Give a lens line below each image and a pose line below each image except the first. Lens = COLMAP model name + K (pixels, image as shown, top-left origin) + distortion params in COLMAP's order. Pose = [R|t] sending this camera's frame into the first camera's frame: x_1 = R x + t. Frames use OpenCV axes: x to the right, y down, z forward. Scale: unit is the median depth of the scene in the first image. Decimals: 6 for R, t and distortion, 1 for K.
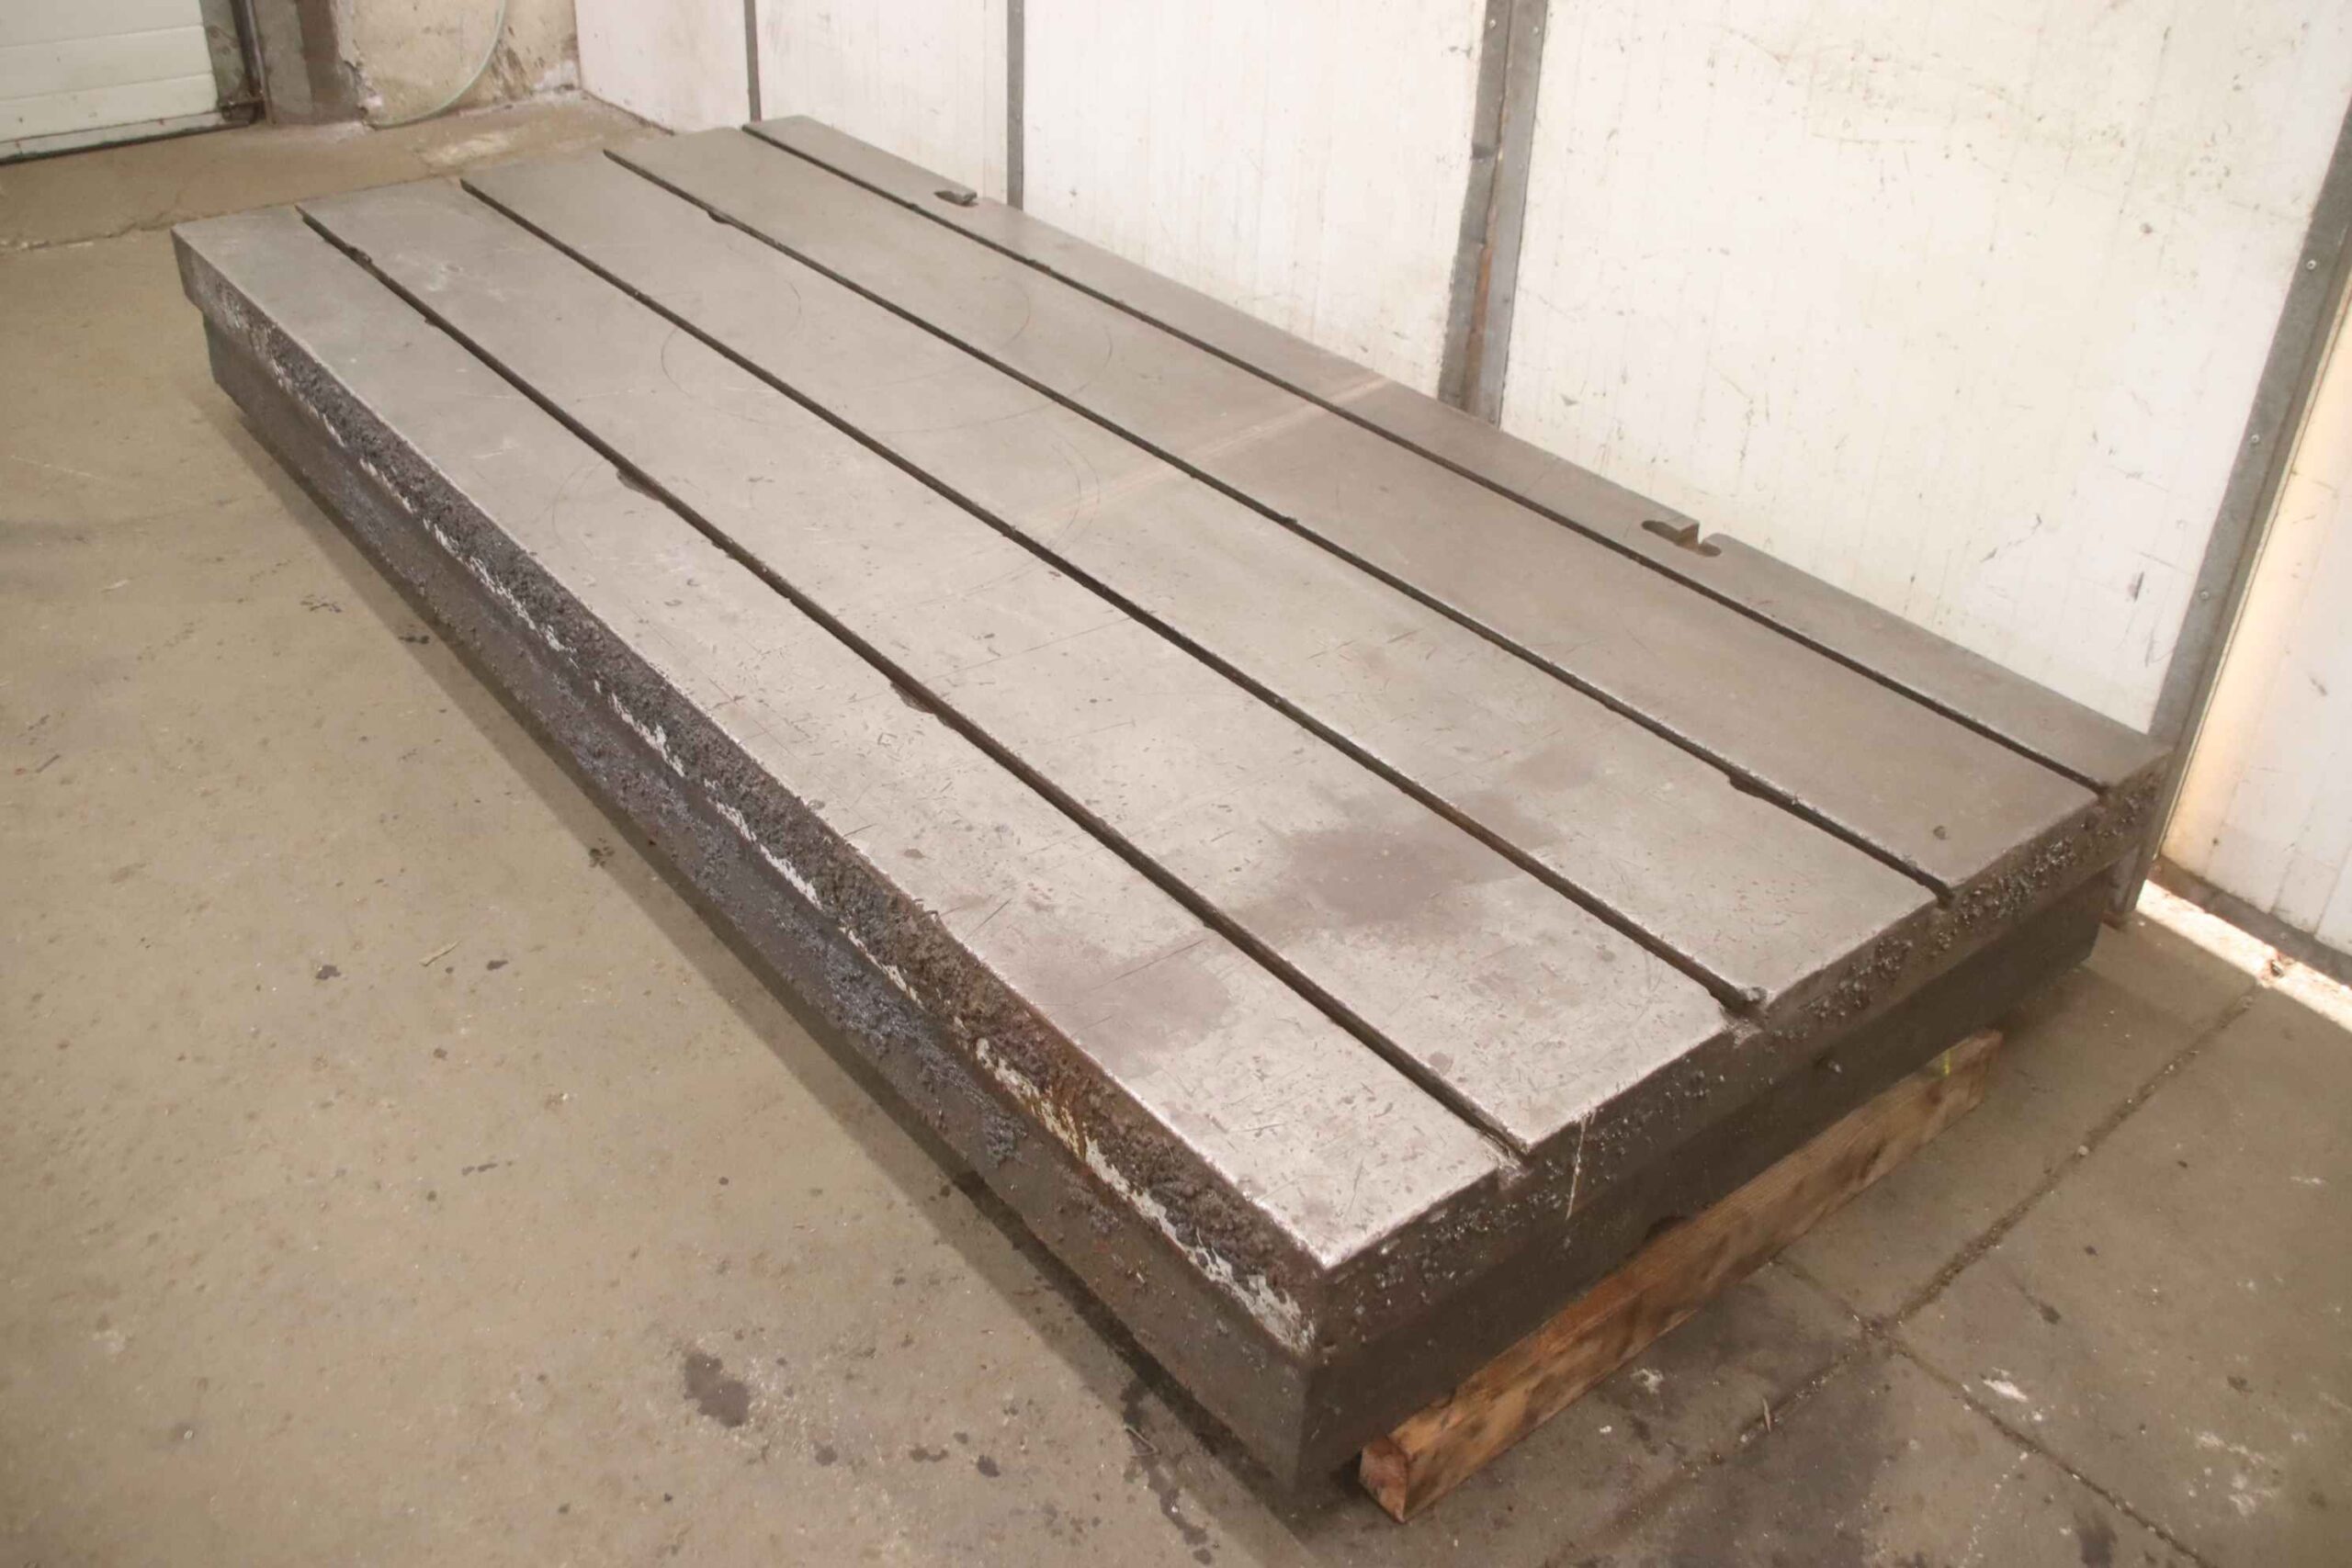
lens RADIAL K [[2057.0, 0, 1188.5], [0, 2057.0, 773.9], [0, 0, 1]] dist [-0.145515, 0.146669]
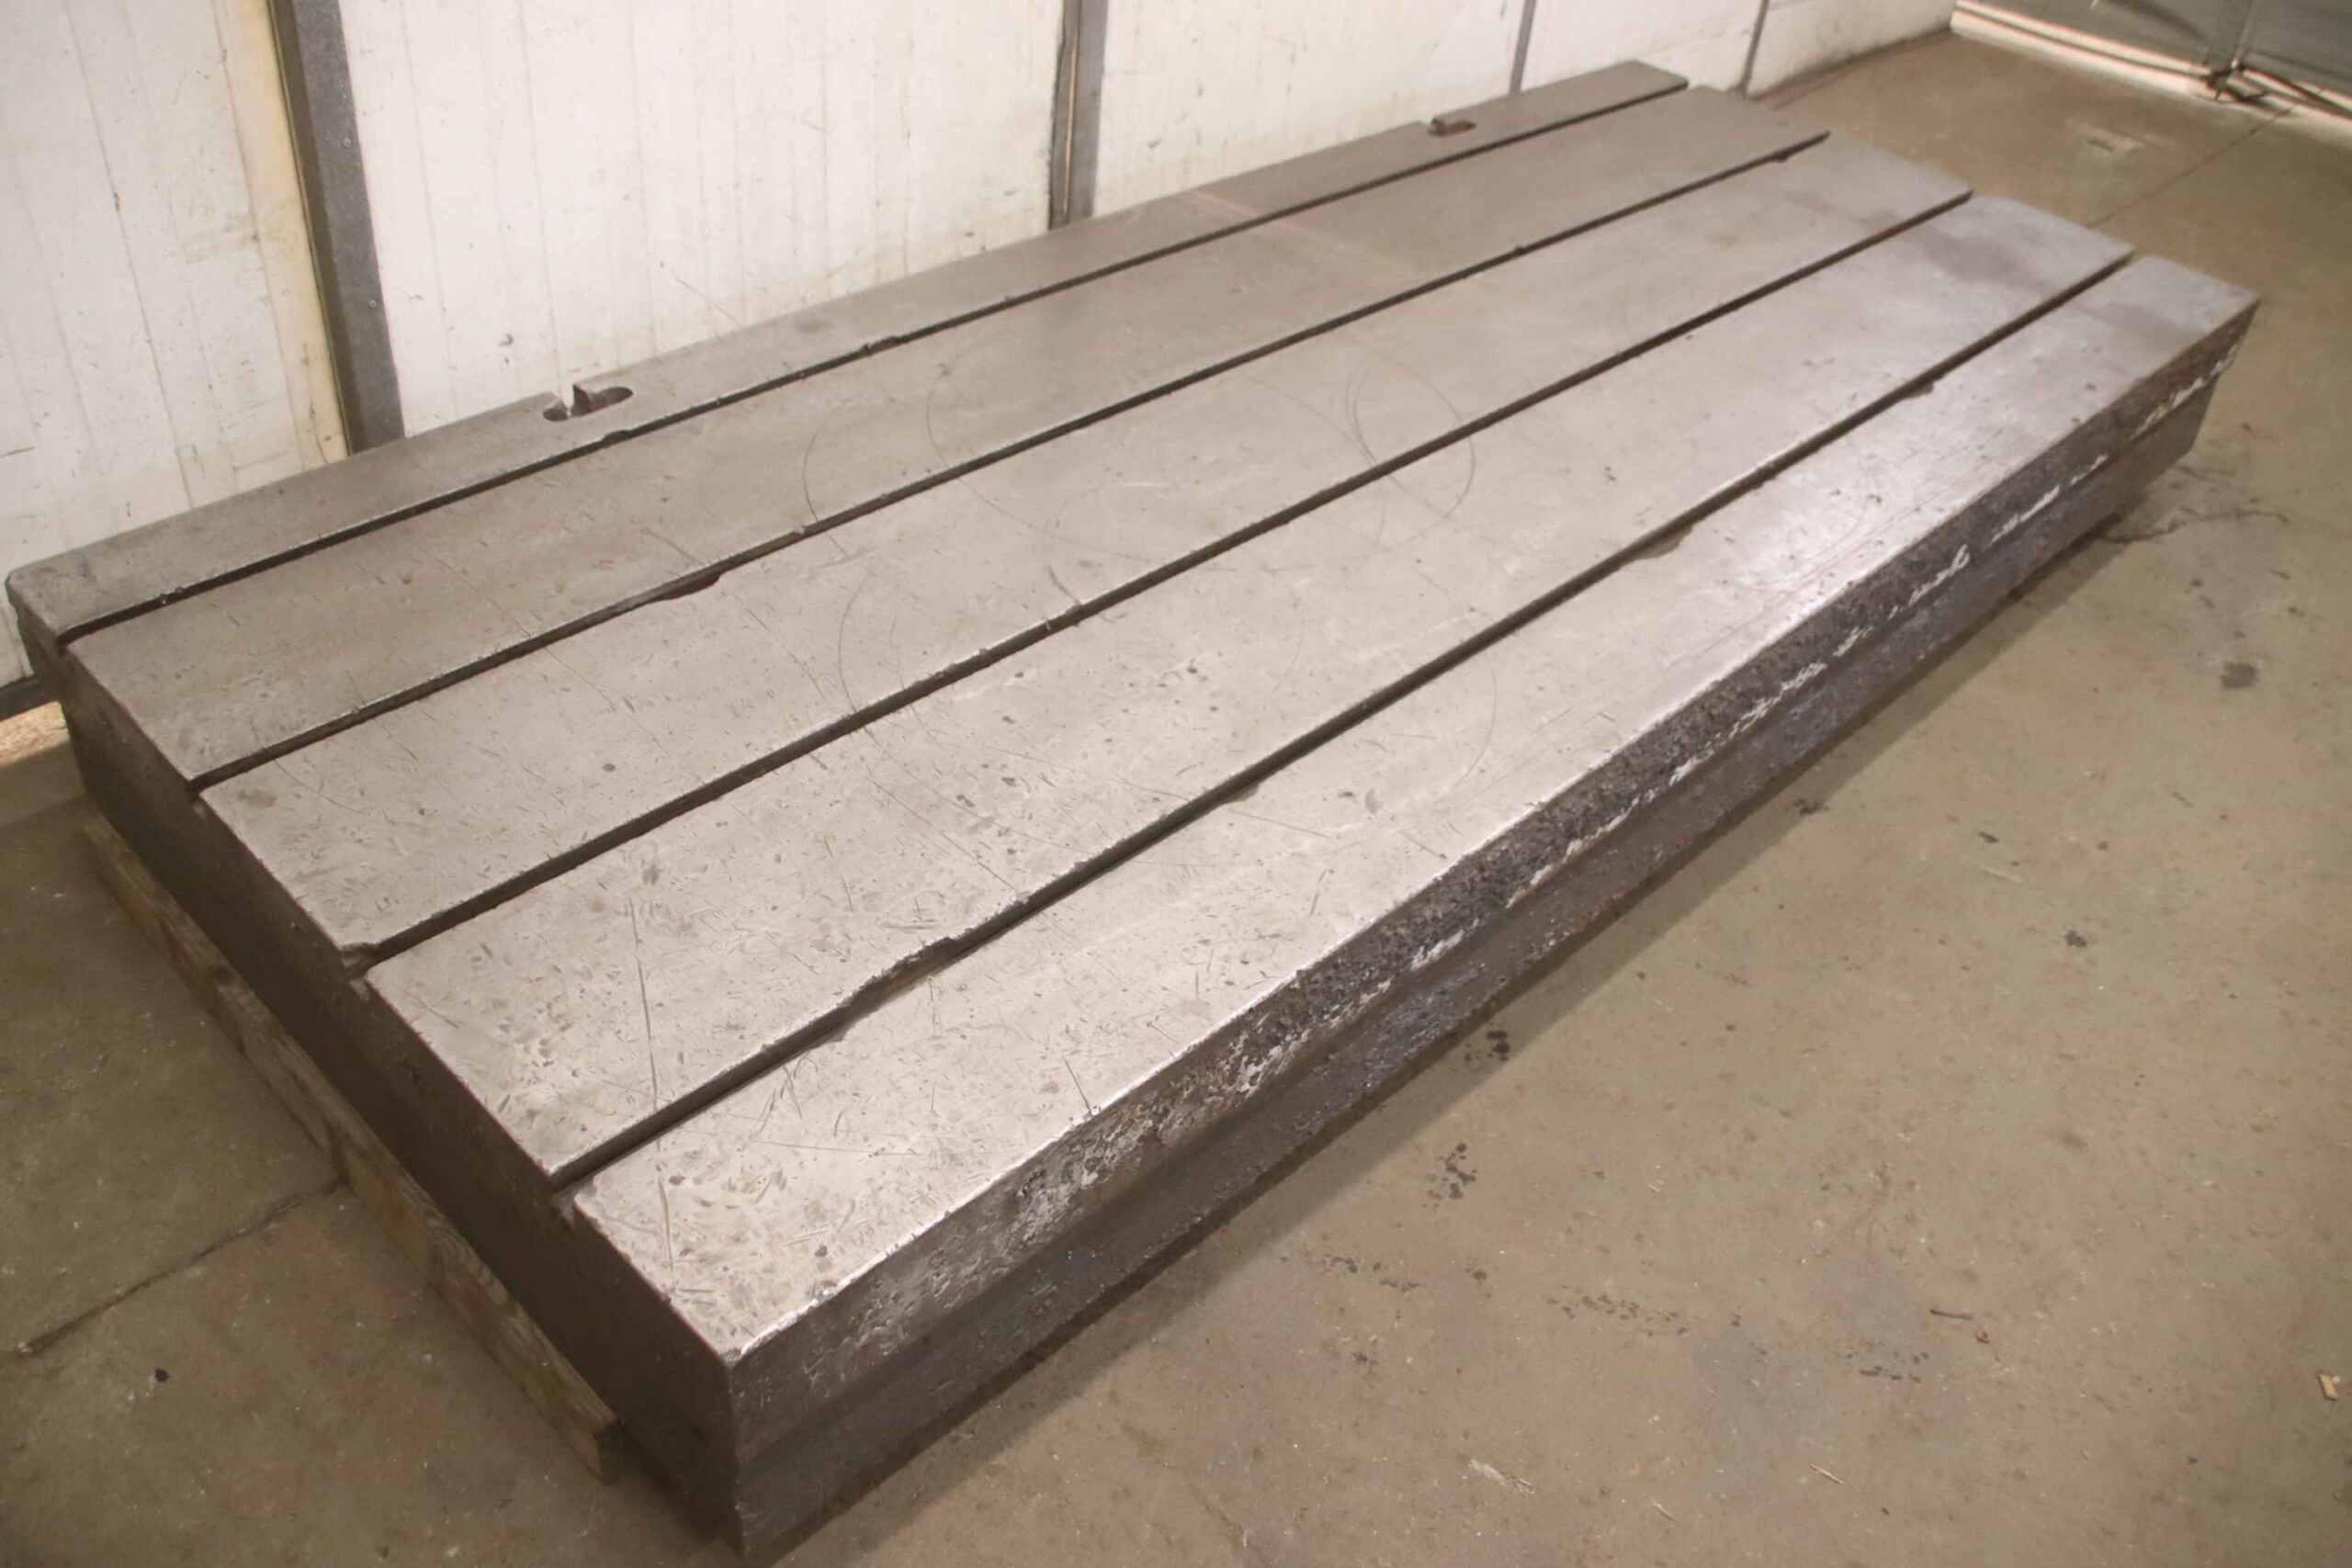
lens RADIAL K [[1965.7, 0, 1190.8], [0, 1965.7, 787.0], [0, 0, 1]] dist [-0.157339, 0.120979]
pose [[-0.120726, -0.656030, 0.745017, -1.014539], [0.455834, 0.630067, 0.628674, -0.753620], [-0.881840, 0.415501, 0.222975, 1.098260]]
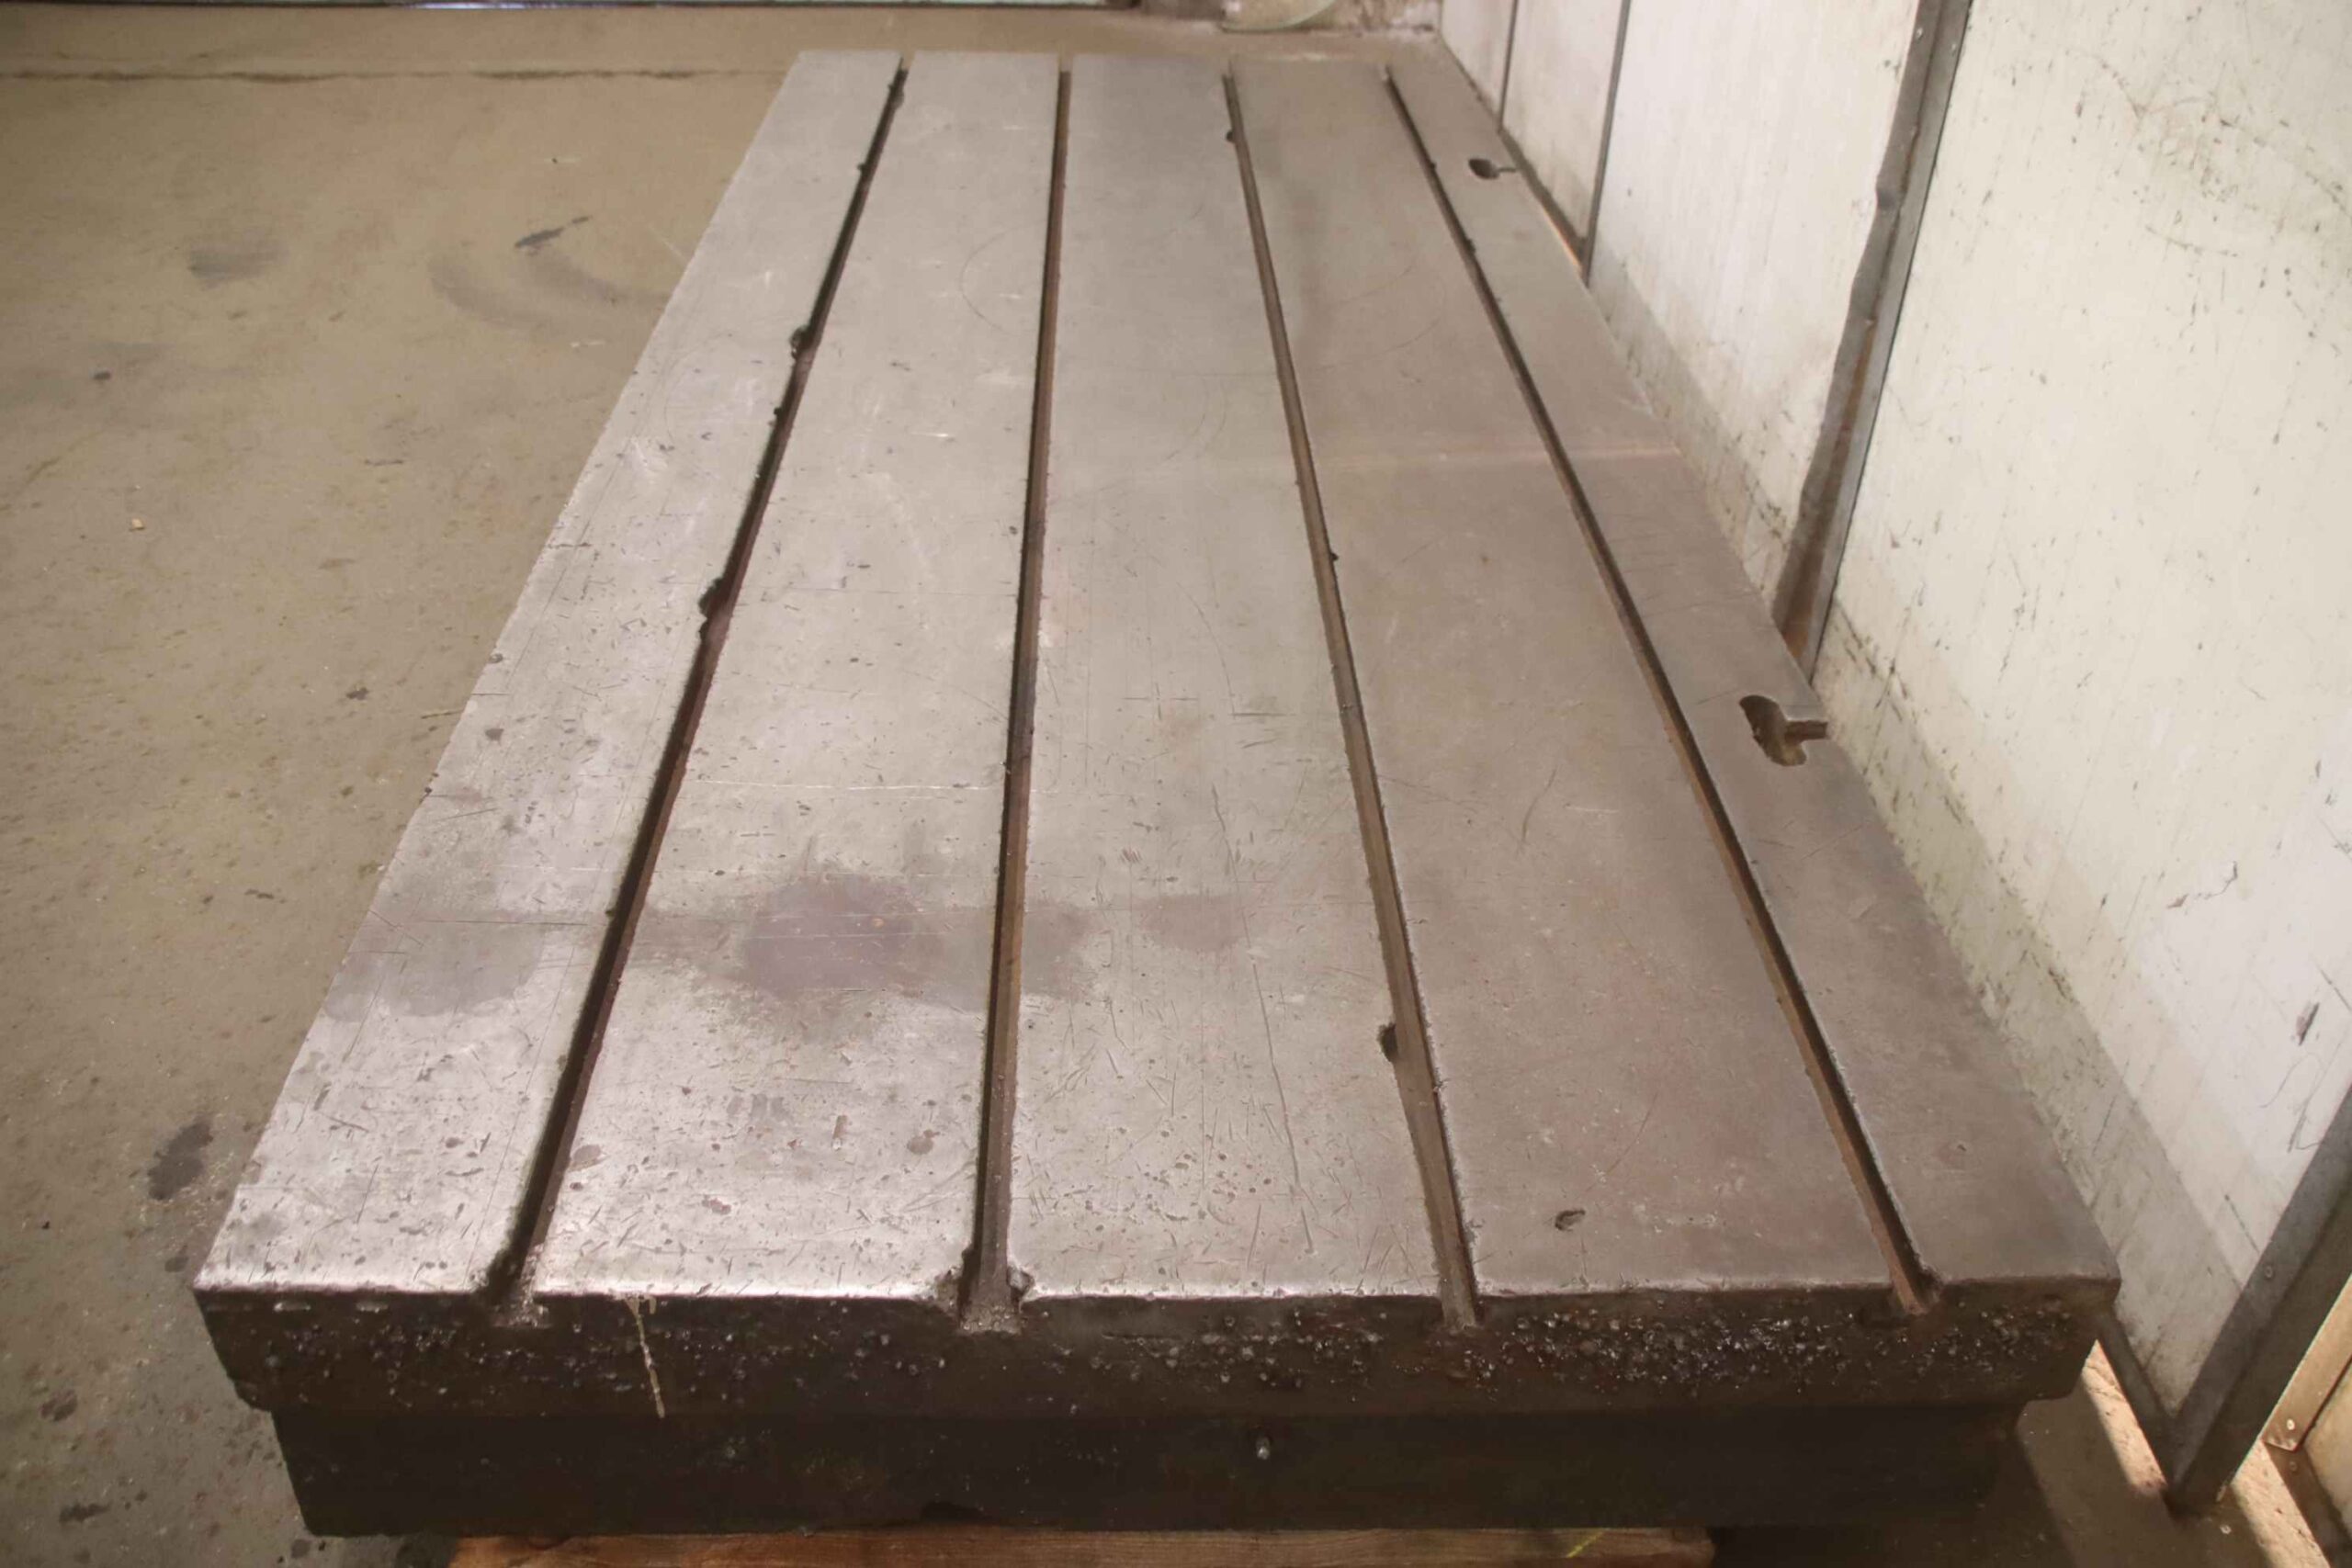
lens RADIAL K [[1965.7, 0, 1190.8], [0, 1965.7, 787.0], [0, 0, 1]] dist [-0.157339, 0.120979]
pose [[0.802293, 0.335376, -0.493811, 0.443280], [-0.328022, 0.938851, 0.104693, -0.105685], [0.498726, 0.077986, 0.863244, 0.315960]]
